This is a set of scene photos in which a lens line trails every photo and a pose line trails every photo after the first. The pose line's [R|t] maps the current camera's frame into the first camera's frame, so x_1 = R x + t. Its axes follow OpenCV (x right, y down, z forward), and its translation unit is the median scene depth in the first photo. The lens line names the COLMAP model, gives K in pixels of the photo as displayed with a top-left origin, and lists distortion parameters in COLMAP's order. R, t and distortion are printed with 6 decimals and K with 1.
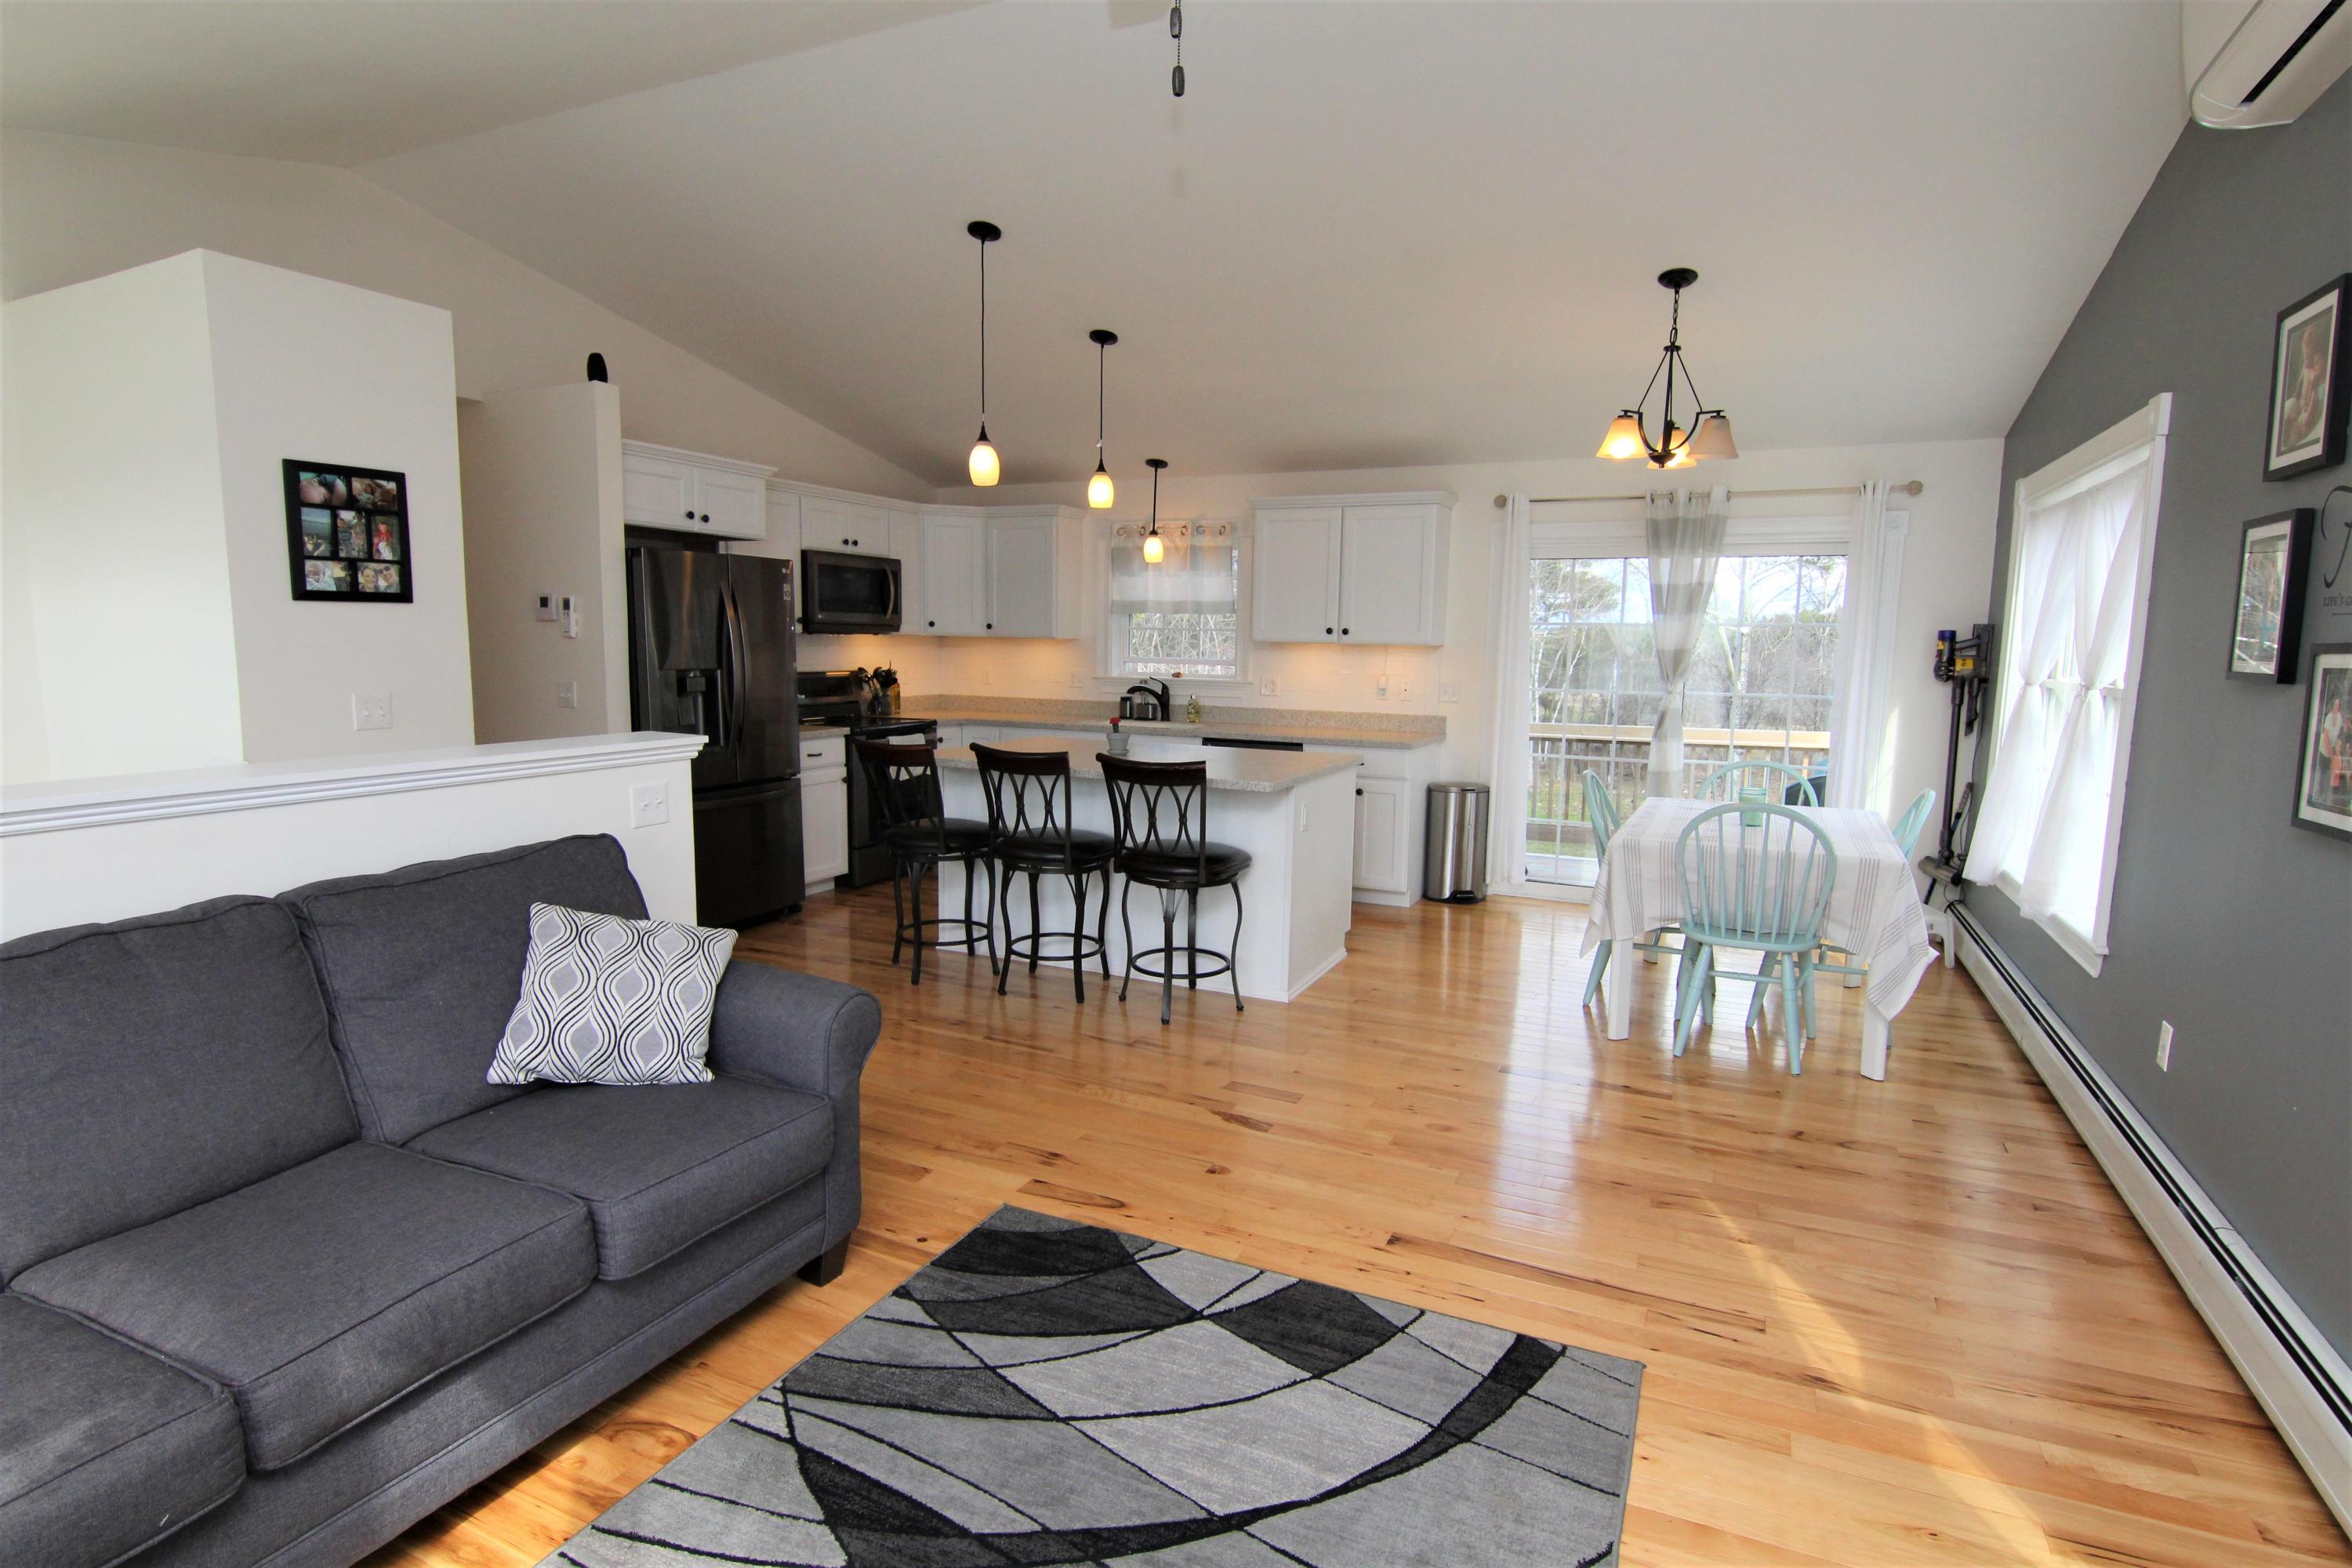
lens RADIAL K [[1192.5, 0, 1179.4], [0, 1192.5, 789.1], [0, 0, 1]] dist [-0.000730, -0.014216]
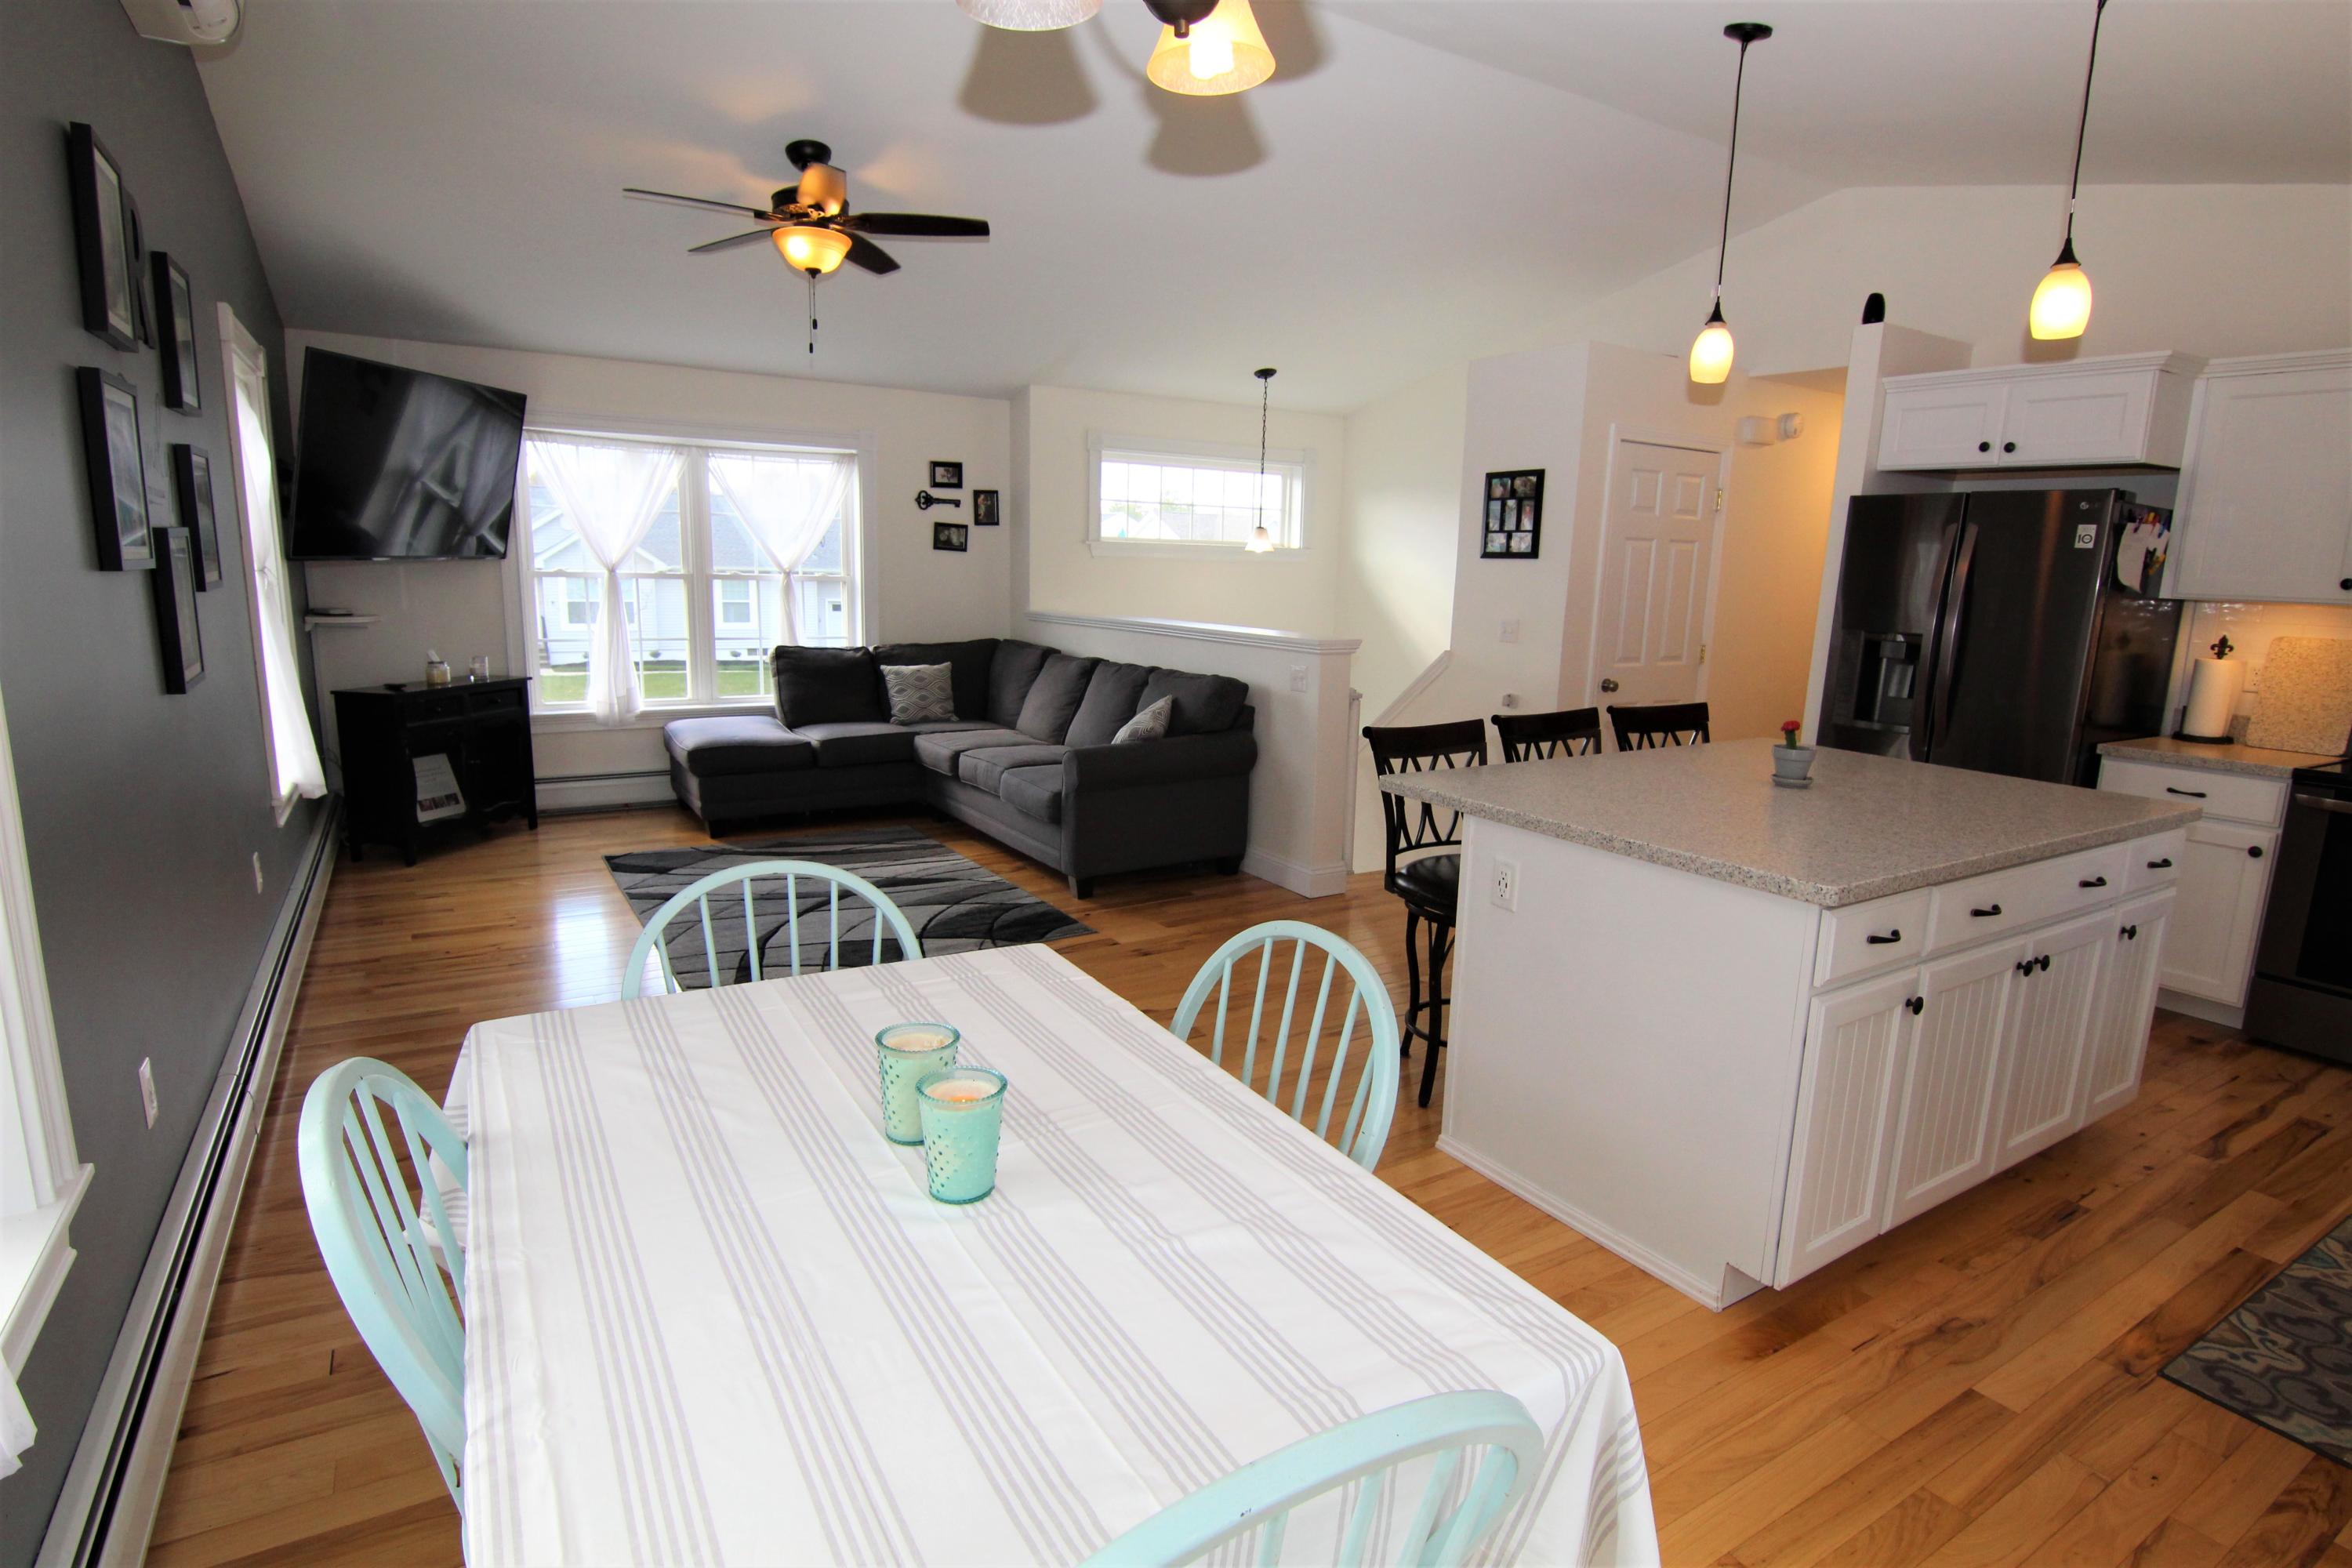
lens RADIAL K [[1192.5, 0, 1179.4], [0, 1192.5, 789.1], [0, 0, 1]] dist [-0.000730, -0.014216]
pose [[-0.548571, 0.126015, -0.826553, 0.851751], [-0.142925, 0.959893, 0.241201, -0.178435], [0.823797, 0.250451, -0.508559, 1.478273]]
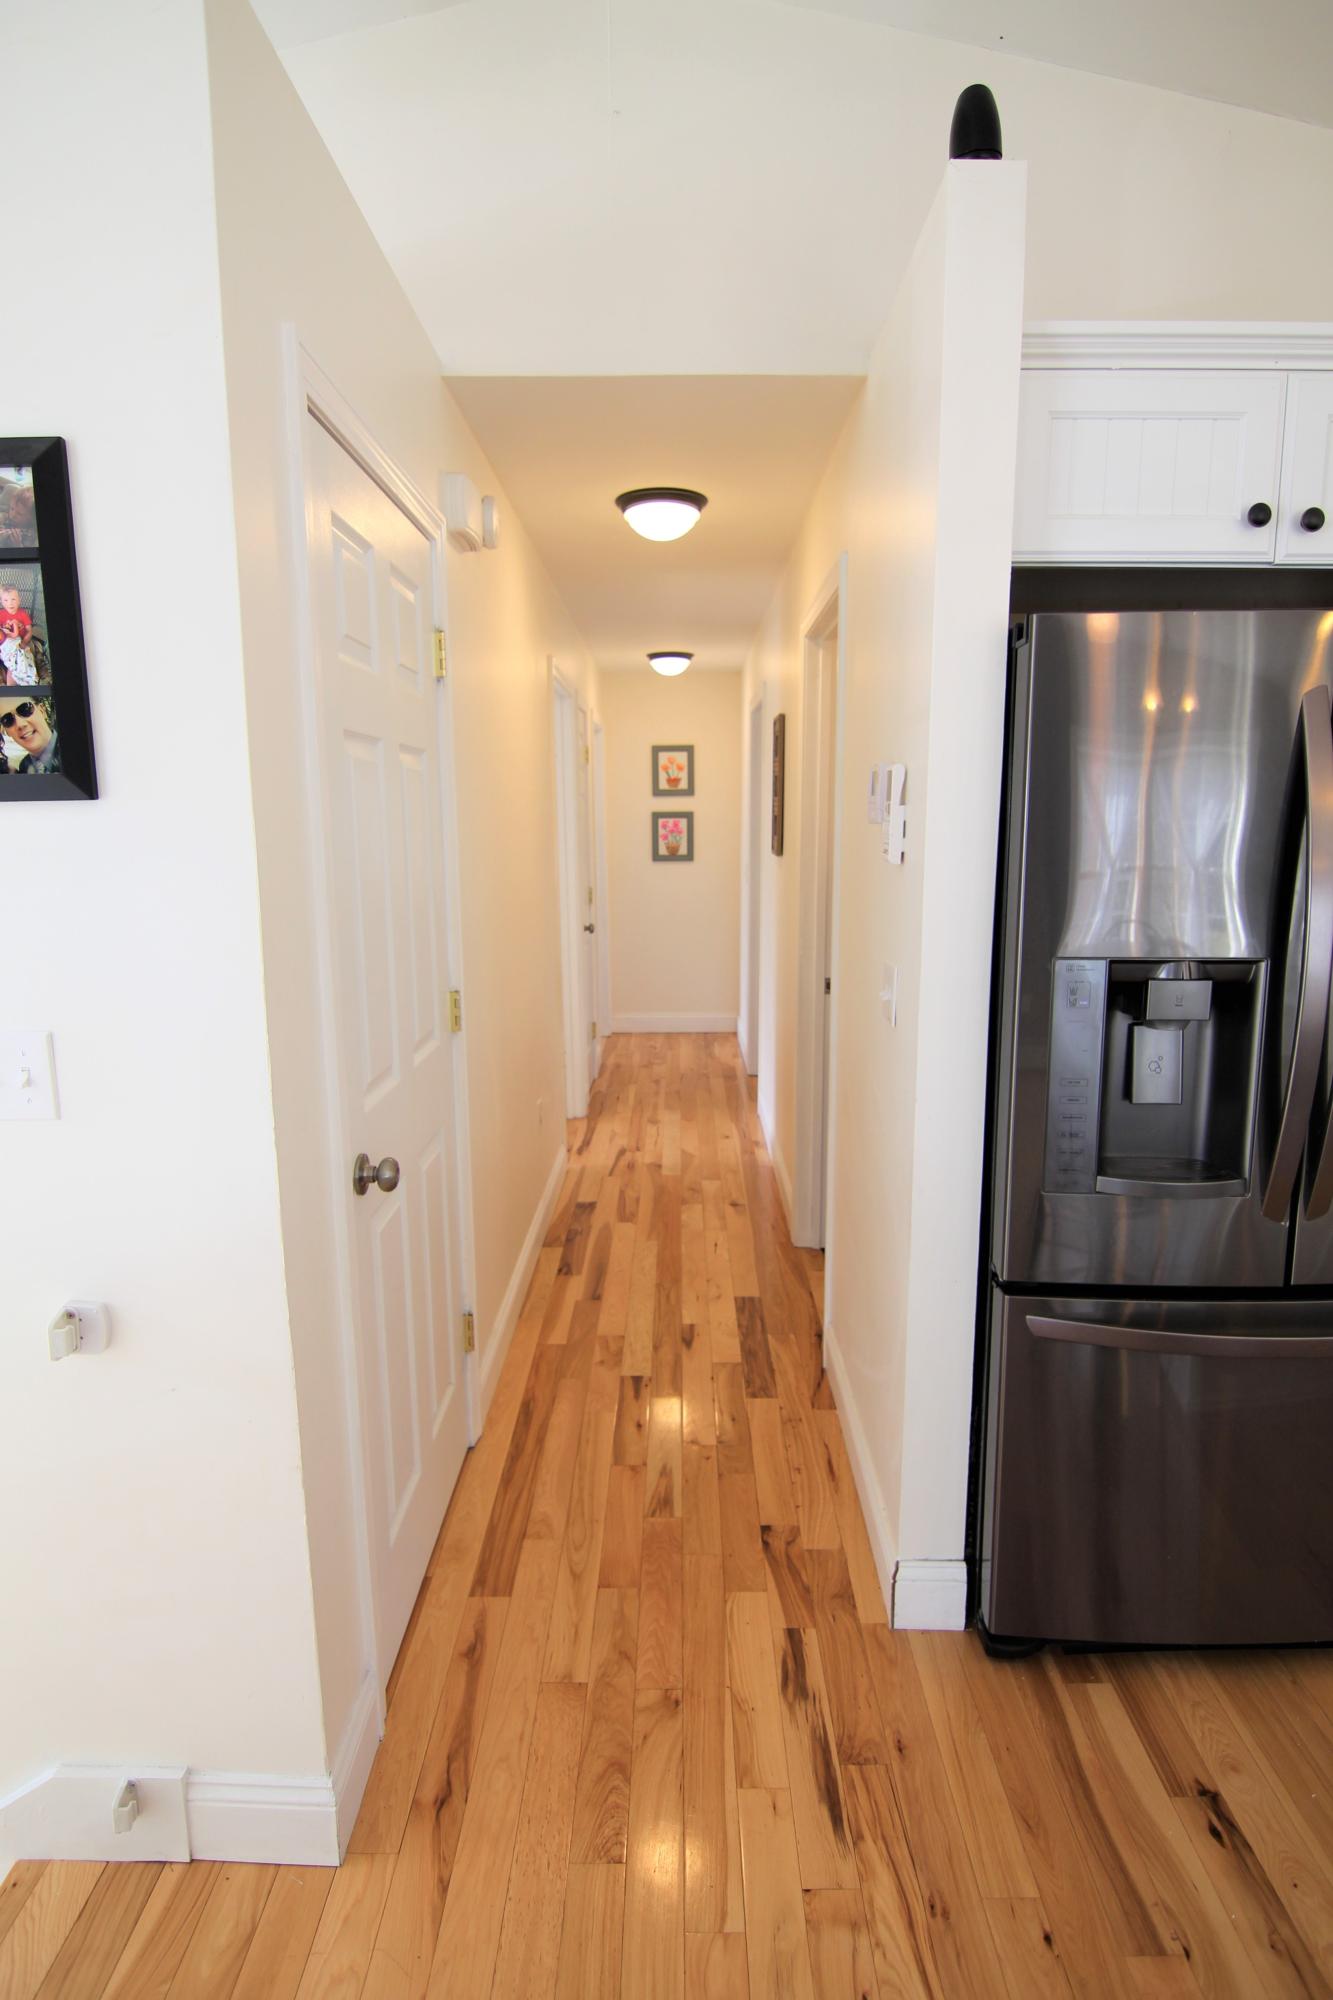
lens RADIAL K [[1047.9, 0, 665.6], [0, 1047.9, 991.5], [0, 0, 1]] dist [-0.000190, -0.019150]
pose [[0.412269, 0.127171, -0.902143, -0.273113], [-0.100322, 0.990525, 0.093783, -0.148607], [0.905522, 0.051841, 0.421121, 1.045249]]
